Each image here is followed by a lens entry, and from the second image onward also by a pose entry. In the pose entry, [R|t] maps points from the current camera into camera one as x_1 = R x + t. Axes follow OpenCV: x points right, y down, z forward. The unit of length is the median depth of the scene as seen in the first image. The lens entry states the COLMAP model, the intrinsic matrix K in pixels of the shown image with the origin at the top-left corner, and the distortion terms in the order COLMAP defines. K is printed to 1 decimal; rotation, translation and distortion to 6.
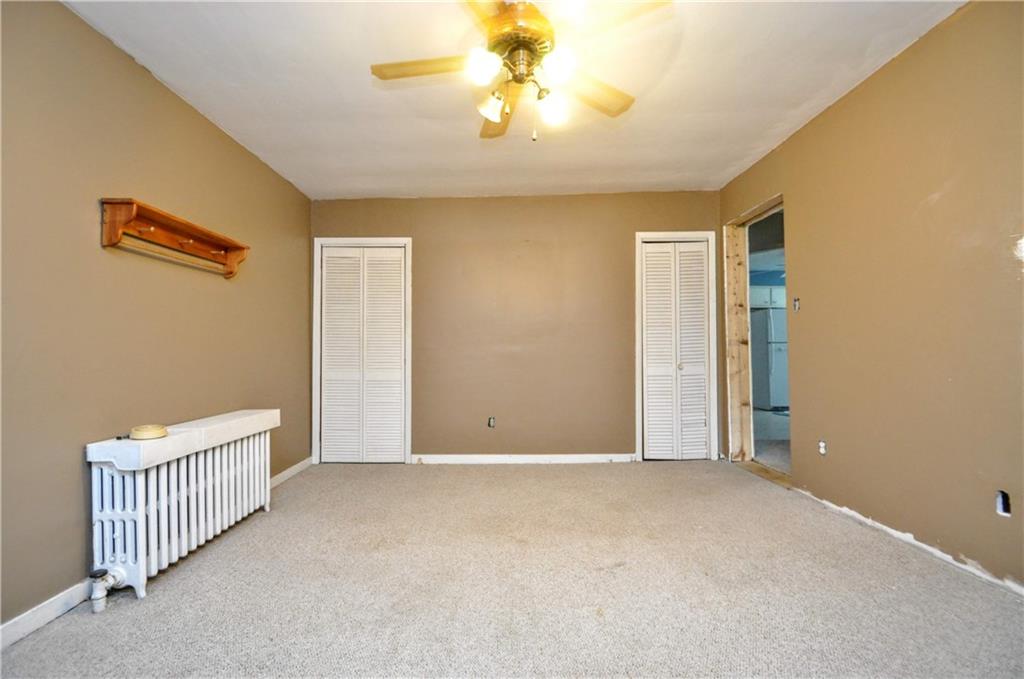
lens RADIAL K [[446.4, 0, 506.6], [0, 446.4, 341.6], [0, 0, 1]] dist [0.014857, -0.017497]
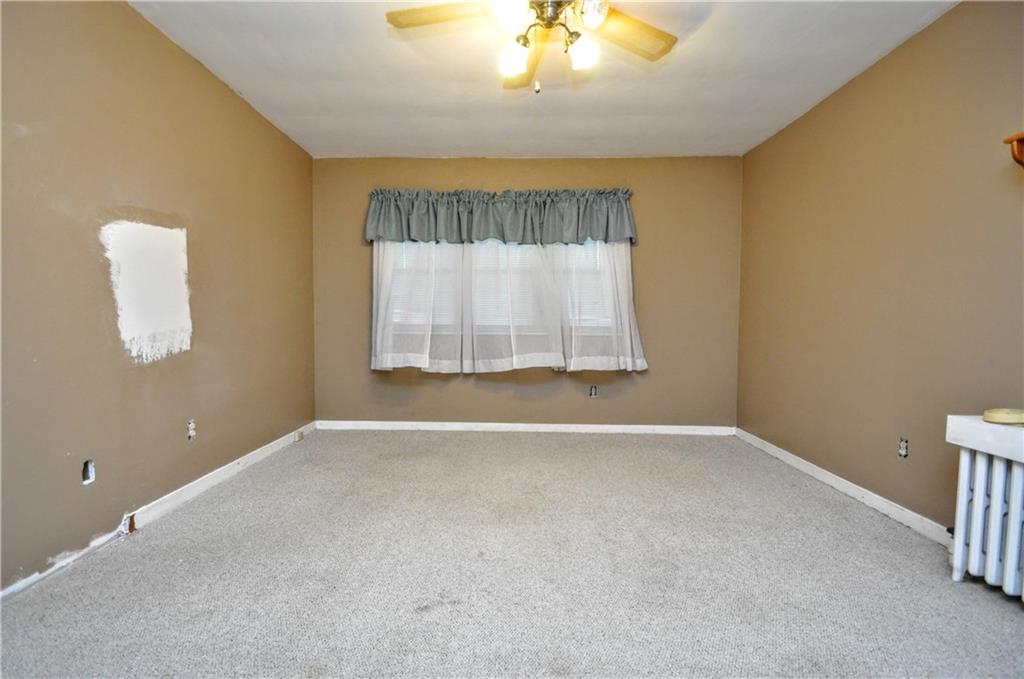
lens RADIAL K [[446.4, 0, 506.6], [0, 446.4, 341.6], [0, 0, 1]] dist [0.014857, -0.017497]
pose [[-0.999725, 0.007296, 0.022281, 0.087985], [0.007760, 0.999753, 0.020810, 0.035756], [-0.022123, 0.020977, -0.999535, 1.604484]]
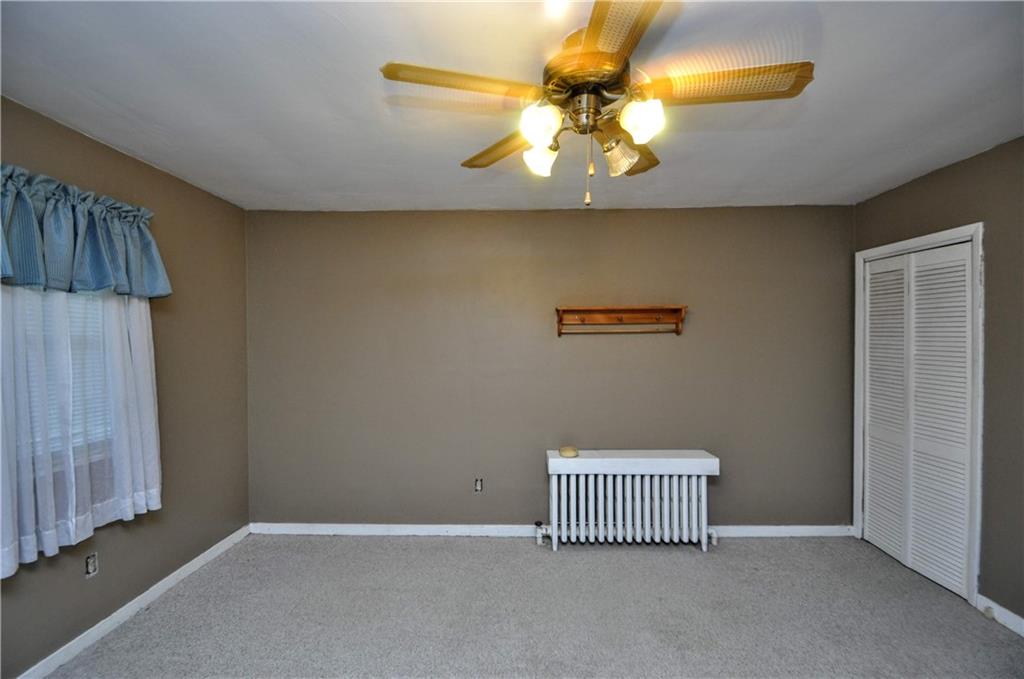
lens RADIAL K [[446.4, 0, 506.6], [0, 446.4, 341.6], [0, 0, 1]] dist [0.014857, -0.017497]
pose [[-0.032452, 0.018478, -0.999302, 0.692542], [0.029172, 0.999421, 0.017533, -0.195159], [0.999047, -0.028583, -0.032972, 0.742427]]
